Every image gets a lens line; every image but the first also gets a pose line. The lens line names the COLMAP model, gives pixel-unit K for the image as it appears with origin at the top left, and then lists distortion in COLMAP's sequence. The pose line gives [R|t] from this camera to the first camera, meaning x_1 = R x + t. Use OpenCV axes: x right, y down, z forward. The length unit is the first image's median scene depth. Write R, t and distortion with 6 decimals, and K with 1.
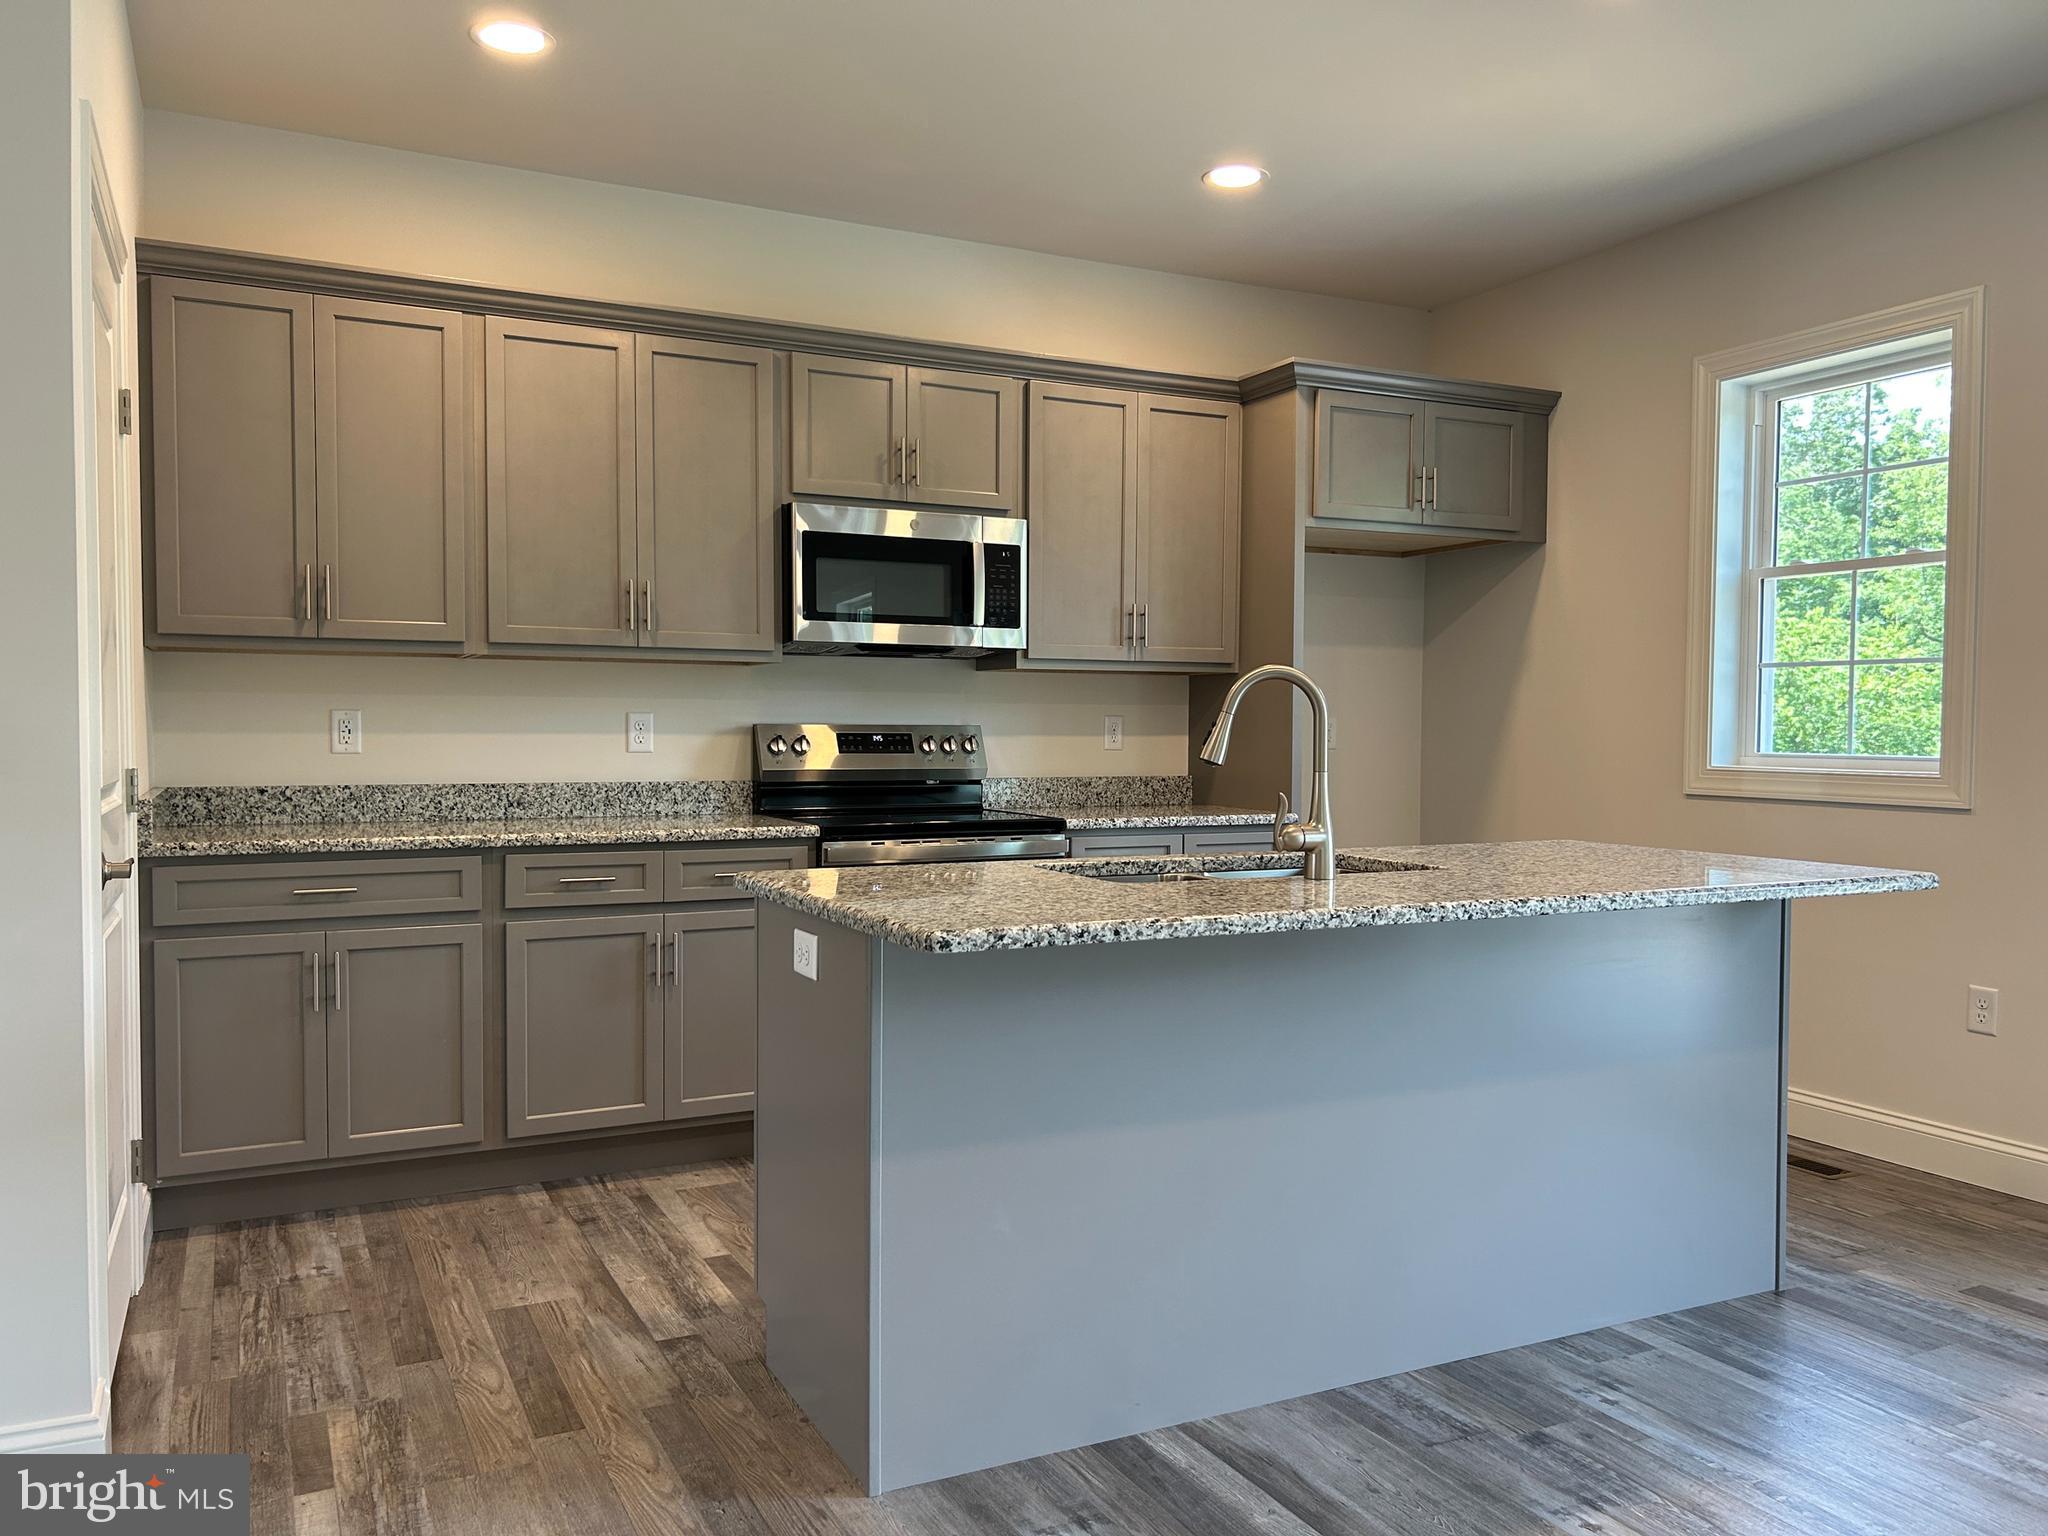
lens RADIAL K [[1538.2, 0, 1010.9], [0, 1538.2, 781.5], [0, 0, 1]] dist [0.051187, -0.064147]
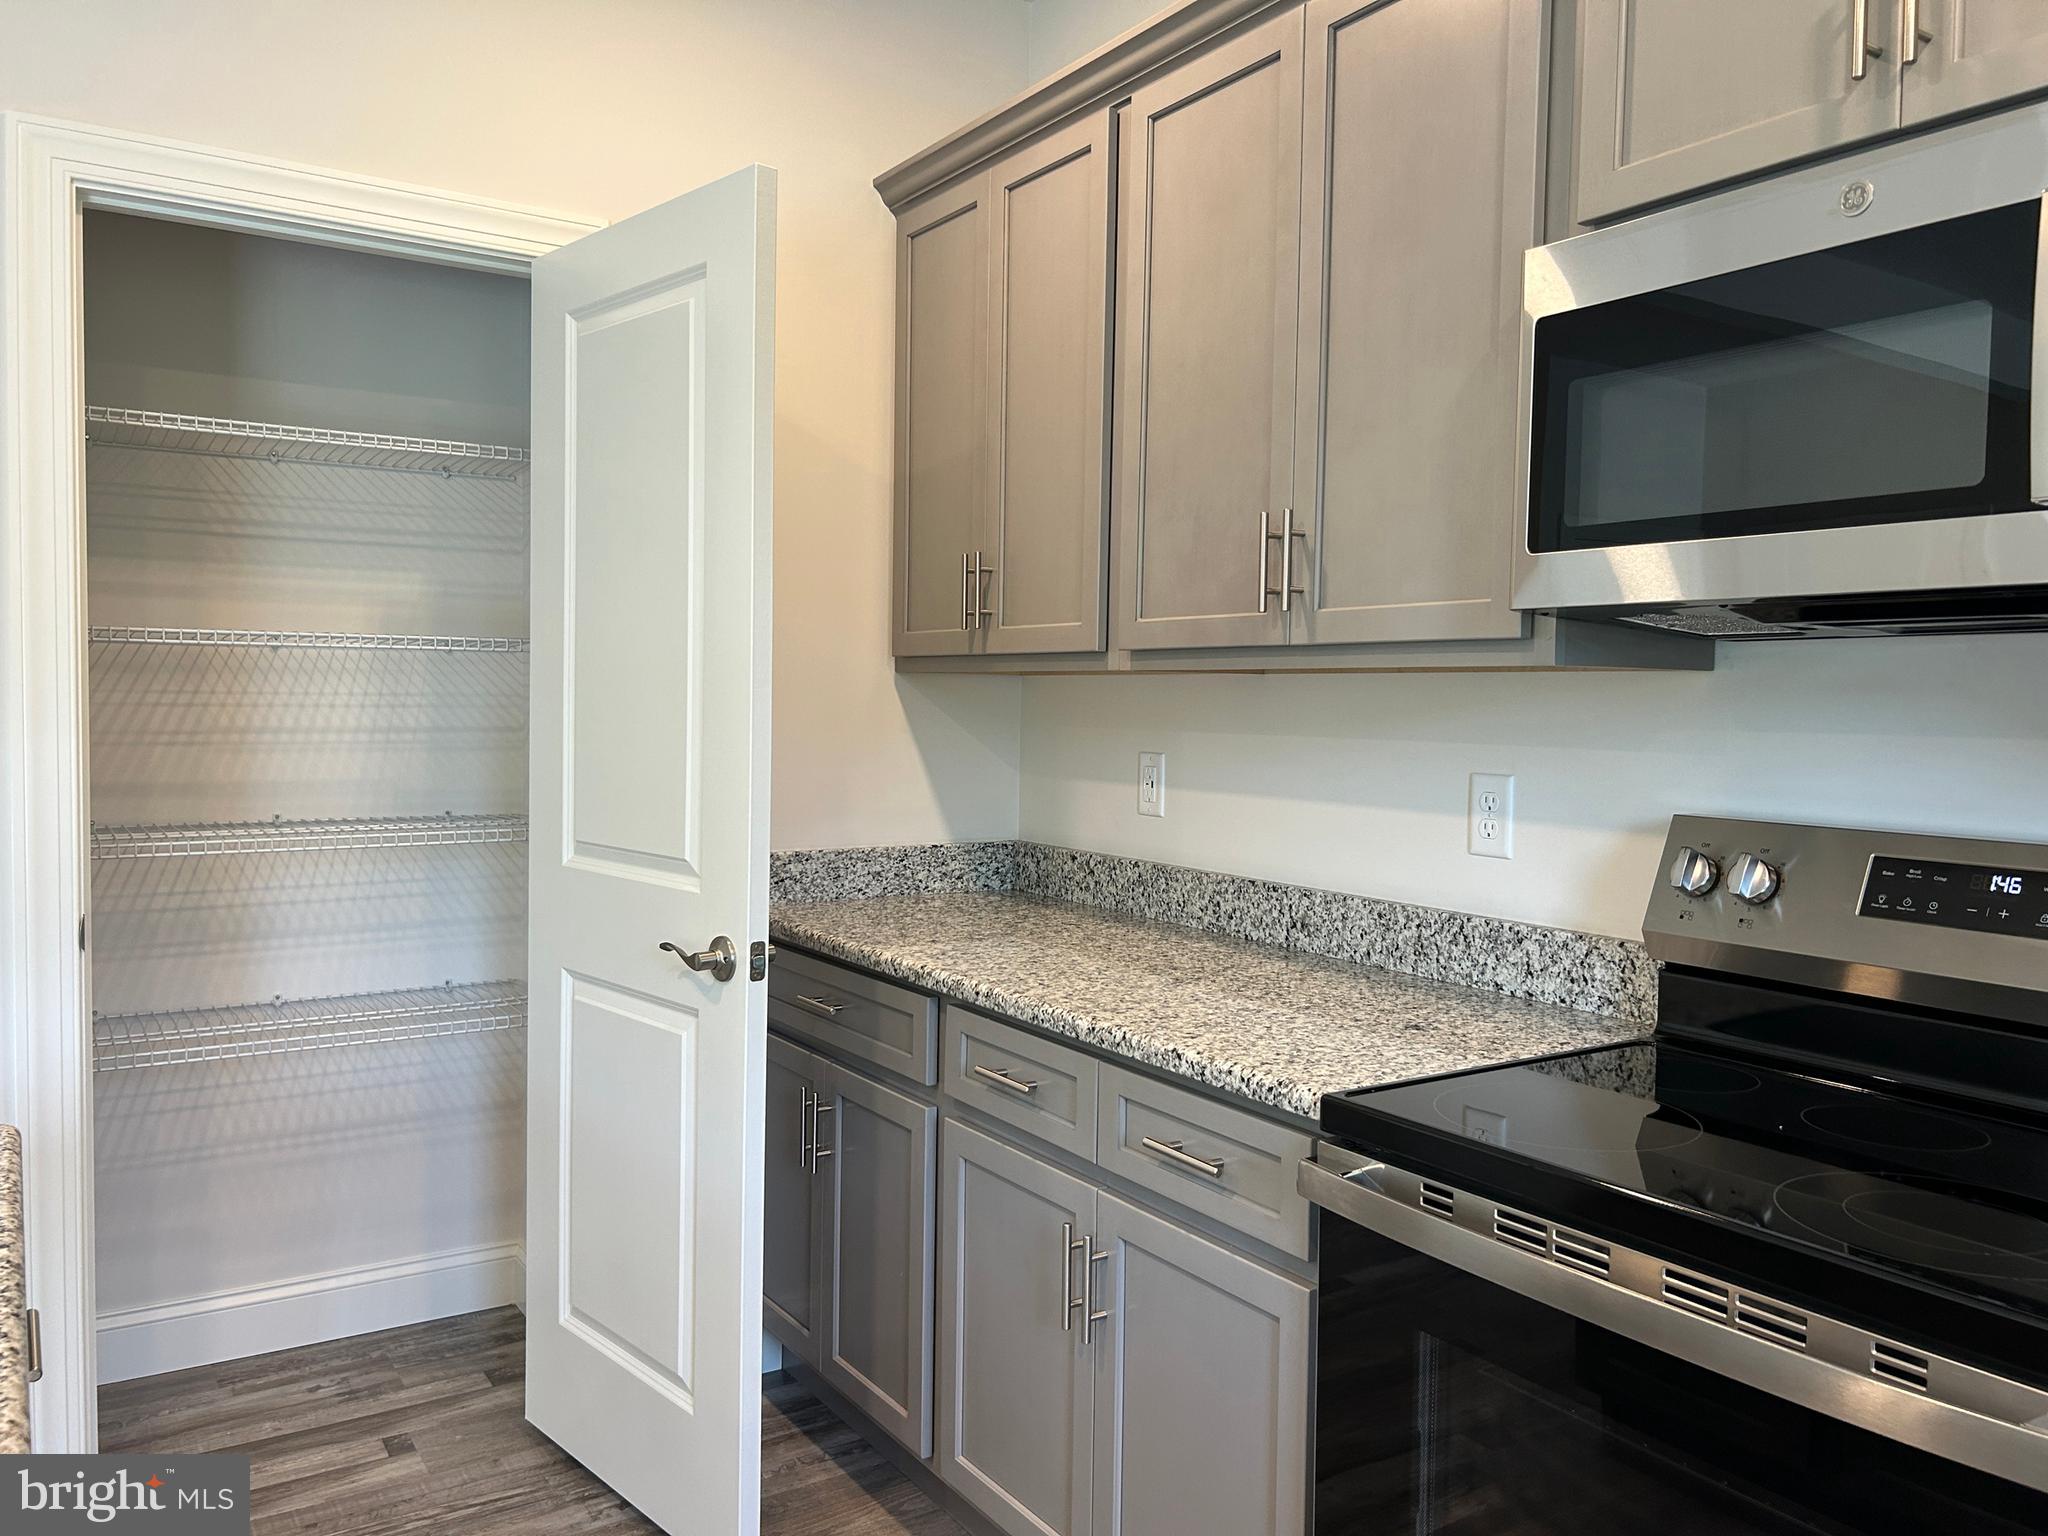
lens RADIAL K [[1540.3, 0, 1019.8], [0, 1540.3, 765.8], [0, 0, 1]] dist [0.066060, -0.074241]
pose [[0.116468, 0.041751, -0.992317, 0.235977], [-0.052537, 0.997976, 0.035822, -0.059834], [0.991804, 0.047961, 0.118426, 0.837468]]
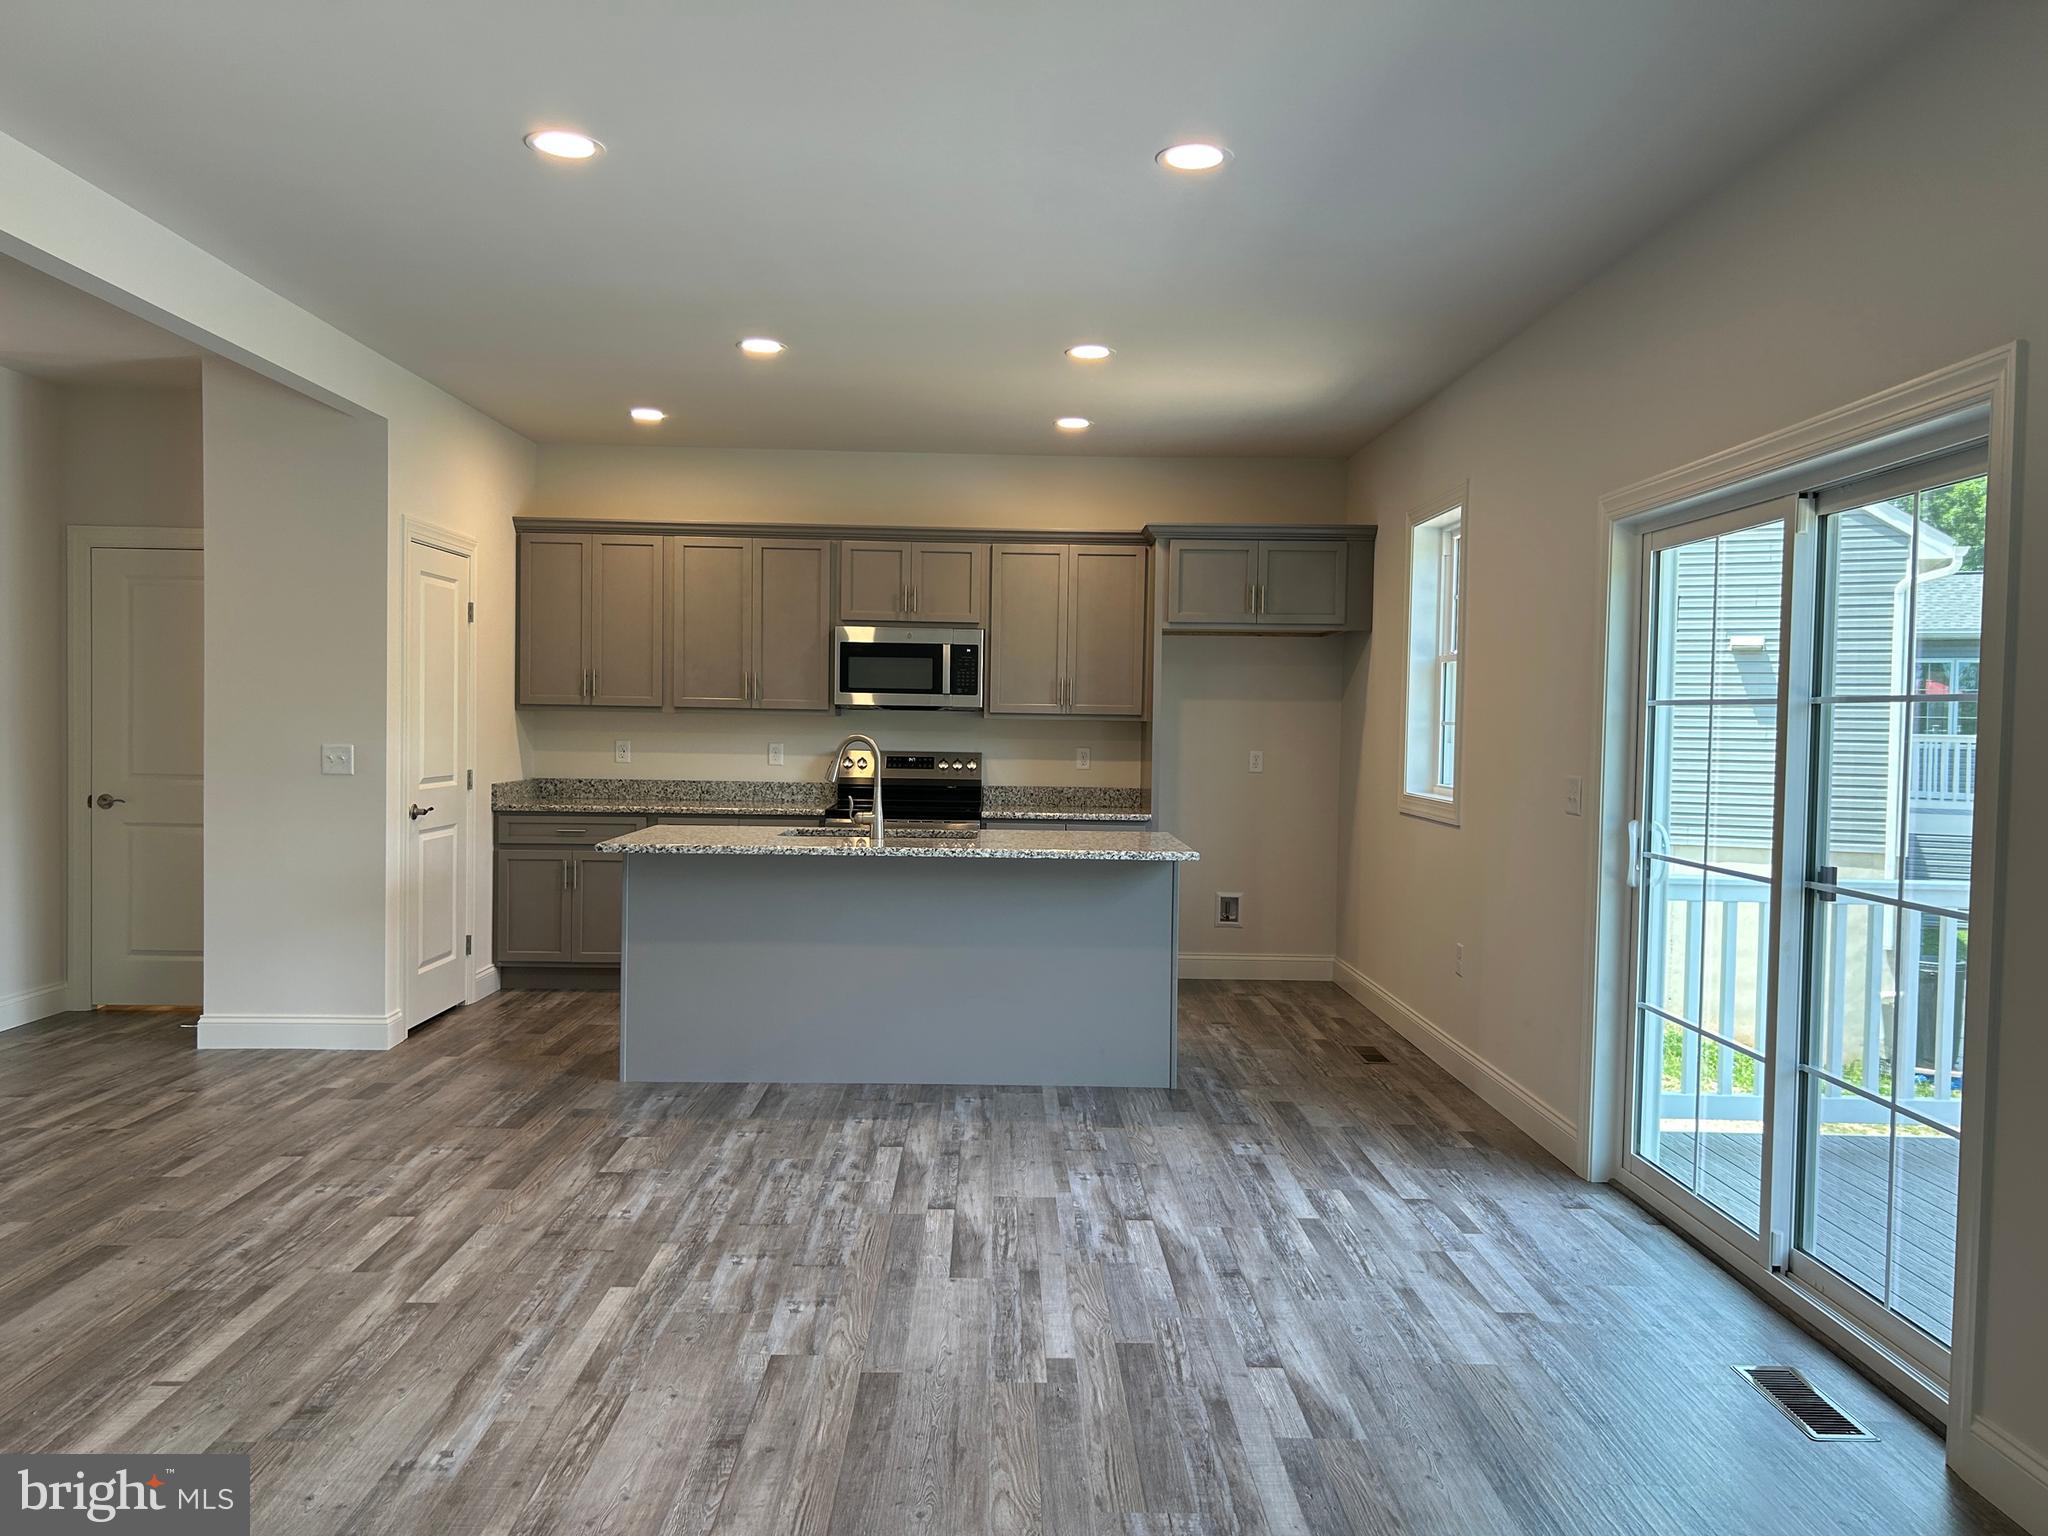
lens RADIAL K [[1540.3, 0, 1019.8], [0, 1540.3, 765.8], [0, 0, 1]] dist [0.066060, -0.074241]
pose [[0.902797, 0.024406, -0.429374, 0.811680], [-0.028598, 0.999586, -0.003312, -0.021394], [0.429115, 0.015269, 0.903121, -0.499821]]
